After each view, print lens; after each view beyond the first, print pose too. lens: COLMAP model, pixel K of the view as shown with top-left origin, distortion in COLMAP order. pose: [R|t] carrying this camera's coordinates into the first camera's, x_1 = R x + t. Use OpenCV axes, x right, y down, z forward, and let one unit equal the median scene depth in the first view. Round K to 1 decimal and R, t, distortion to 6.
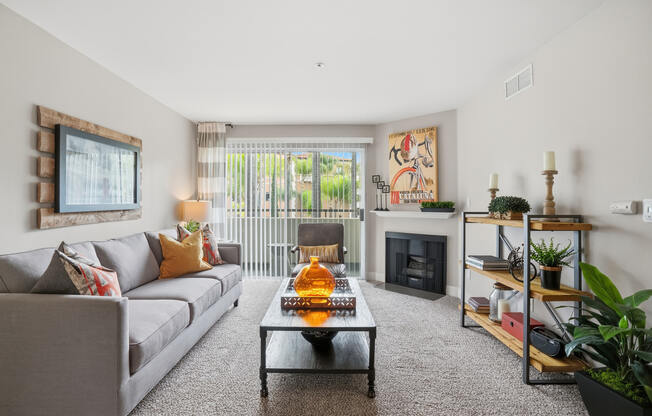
lens RADIAL K [[310.9, 0, 322.3], [0, 310.9, 194.8], [0, 0, 1]] dist [-0.000723, -0.000055]
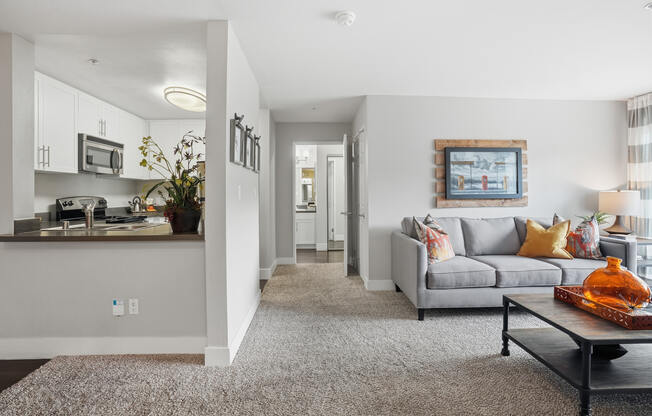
lens RADIAL K [[310.9, 0, 322.3], [0, 310.9, 194.8], [0, 0, 1]] dist [-0.000723, -0.000055]
pose [[0.061490, 0.000979, -0.998107, 0.694407], [0.025273, 0.999677, 0.002537, 0.010969], [0.997788, -0.025381, 0.061445, 0.178843]]
